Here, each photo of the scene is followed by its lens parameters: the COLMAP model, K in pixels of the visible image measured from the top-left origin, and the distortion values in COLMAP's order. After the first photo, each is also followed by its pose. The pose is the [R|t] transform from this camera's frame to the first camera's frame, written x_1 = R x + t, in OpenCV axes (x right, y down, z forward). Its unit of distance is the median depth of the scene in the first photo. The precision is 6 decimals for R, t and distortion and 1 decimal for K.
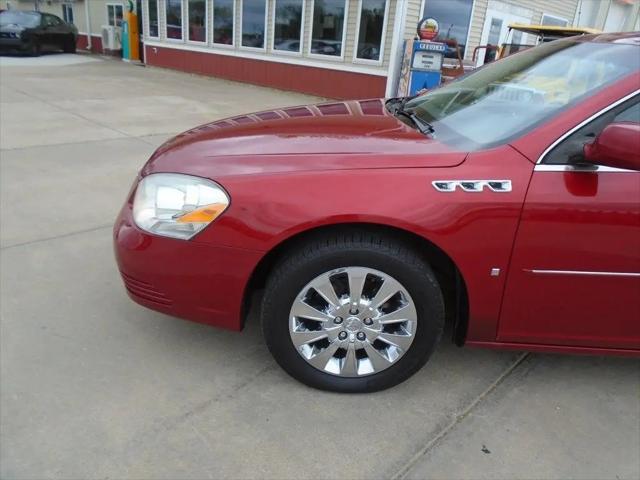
lens RADIAL K [[497.7, 0, 320.0], [0, 497.7, 240.0], [0, 0, 1]] dist [-0.022015, 0.012163]
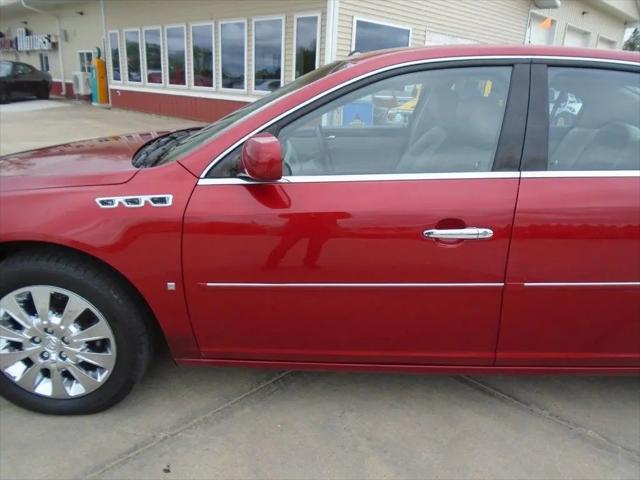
lens RADIAL K [[497.7, 0, 320.0], [0, 497.7, 240.0], [0, 0, 1]] dist [-0.022015, 0.012163]
pose [[0.999385, -0.032740, -0.012551, 0.136399], [0.031779, 0.997016, -0.070348, 0.010427], [0.014817, 0.069906, 0.997444, -0.000557]]
